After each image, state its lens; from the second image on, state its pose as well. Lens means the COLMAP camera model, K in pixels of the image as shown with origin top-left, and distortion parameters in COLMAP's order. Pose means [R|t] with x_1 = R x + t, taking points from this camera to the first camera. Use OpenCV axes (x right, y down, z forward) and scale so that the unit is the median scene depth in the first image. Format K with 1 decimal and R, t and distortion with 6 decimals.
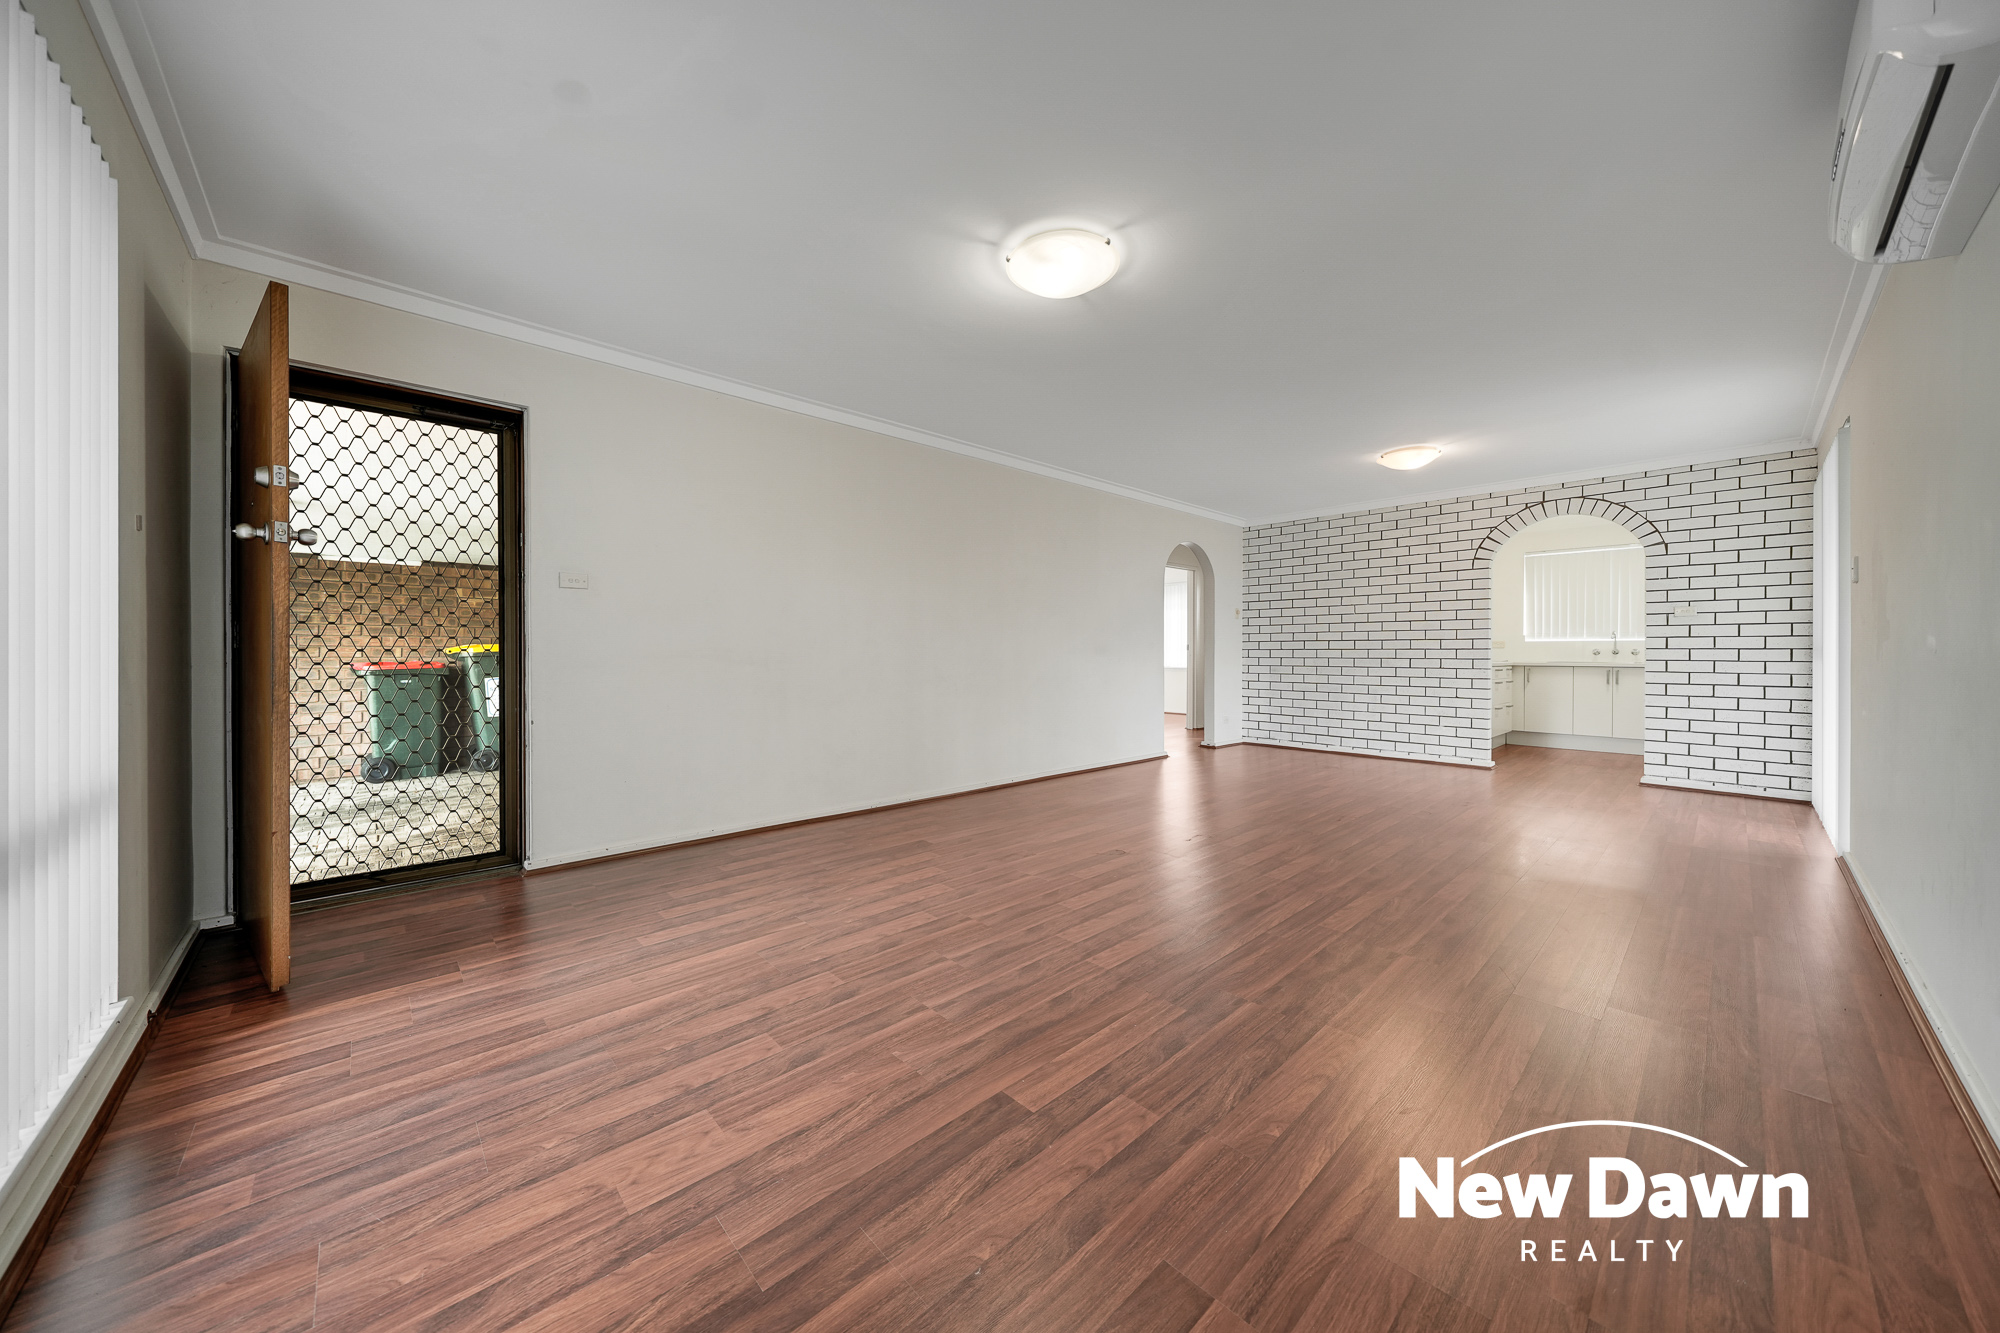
lens RADIAL K [[681.7, 0, 987.9], [0, 681.7, 655.1], [0, 0, 1]] dist [0.000448, -0.000101]
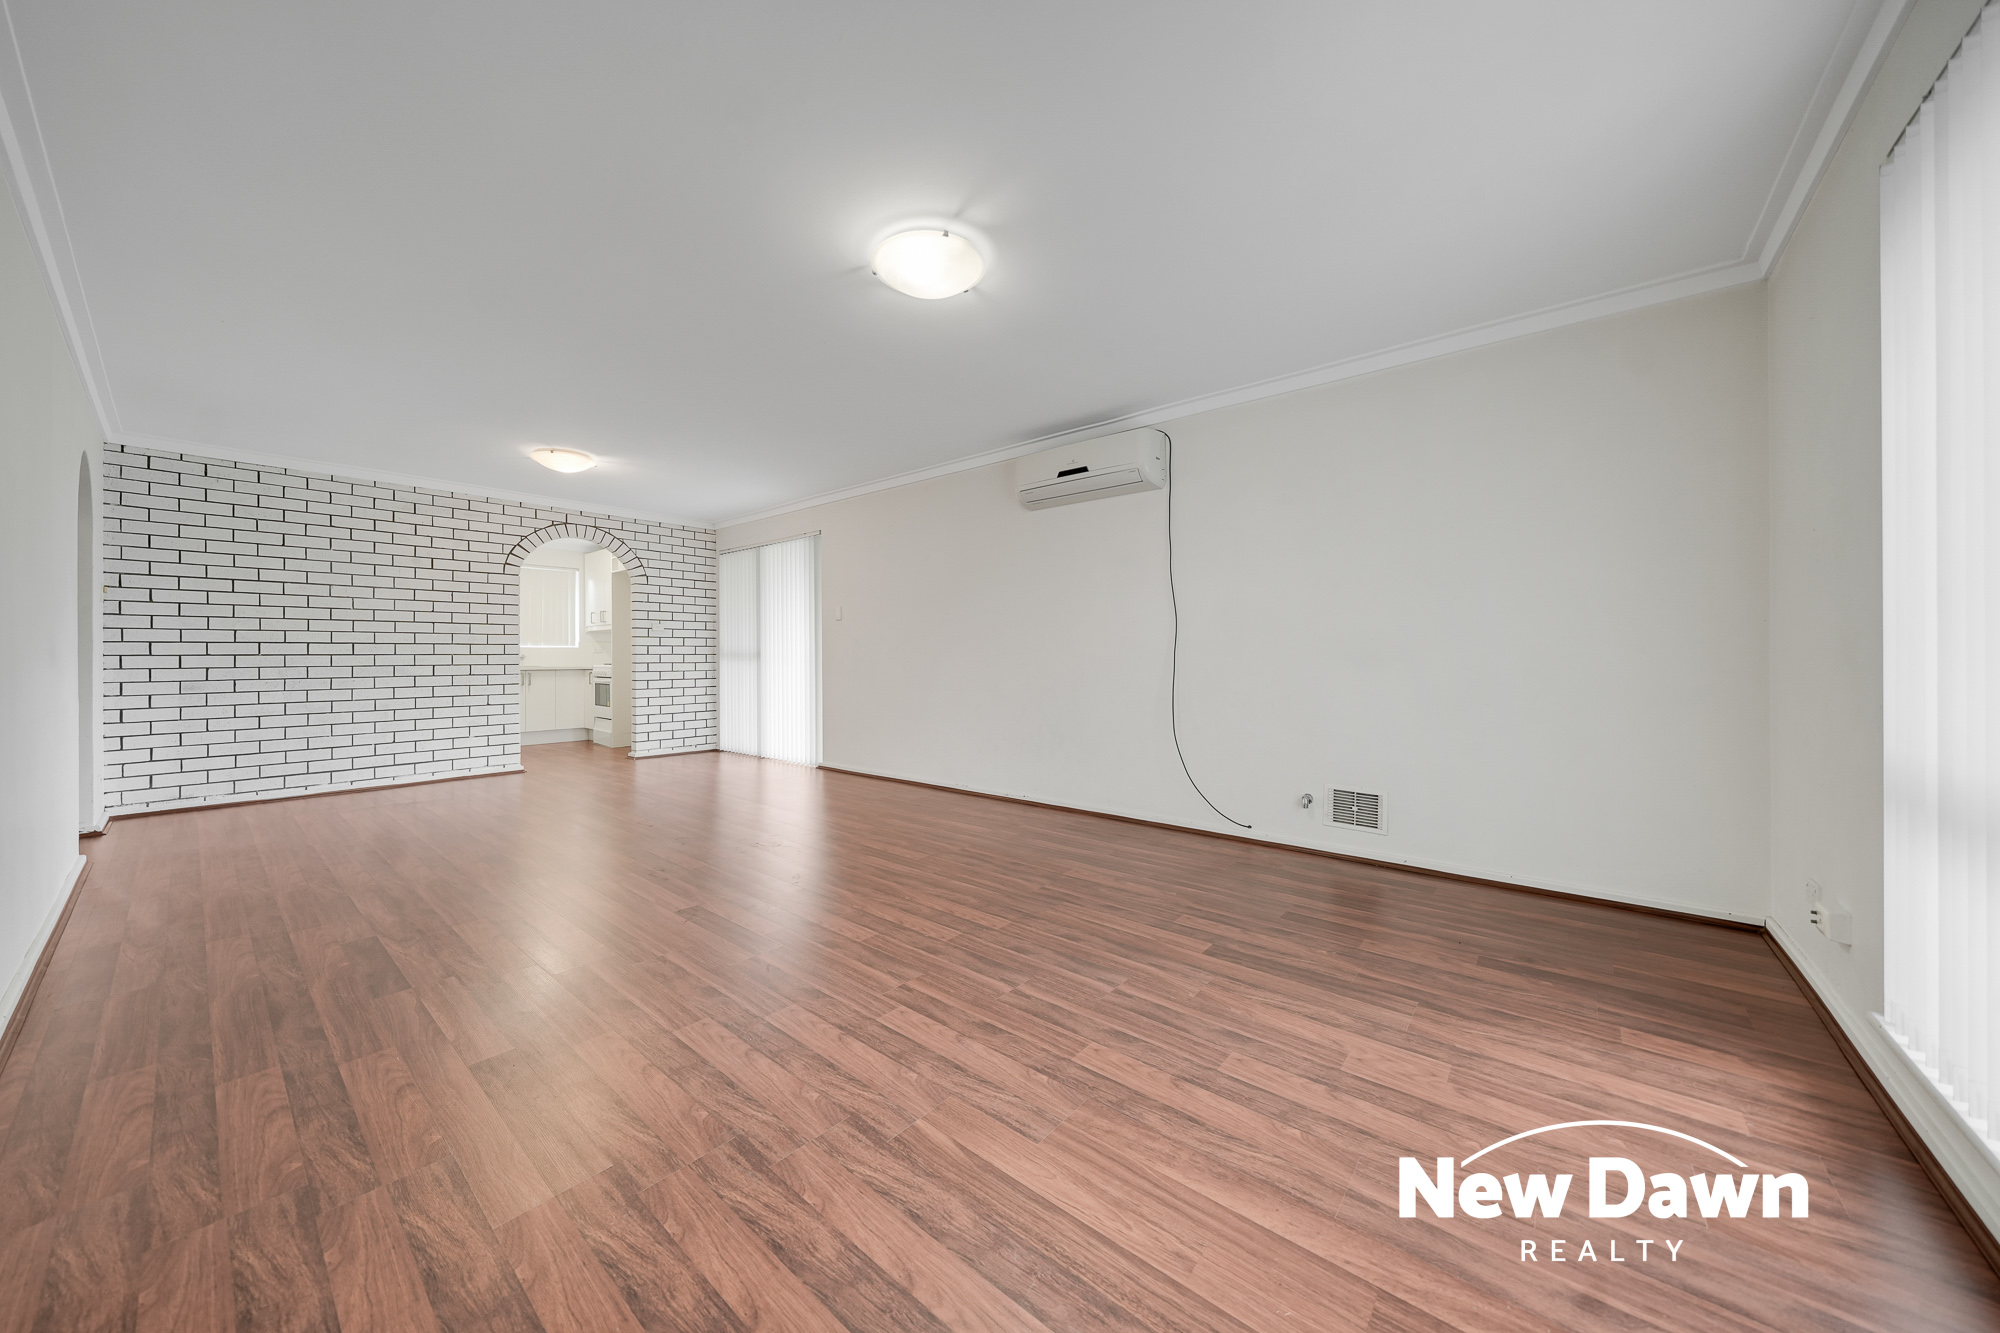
lens RADIAL K [[681.7, 0, 988.1], [0, 681.7, 656.6], [0, 0, 1]] dist [0.000448, -0.000101]
pose [[-0.125391, -0.002162, 0.992105, -1.057100], [0.008125, 0.999962, 0.003206, -0.009469], [-0.992074, 0.008463, -0.125368, 1.248934]]
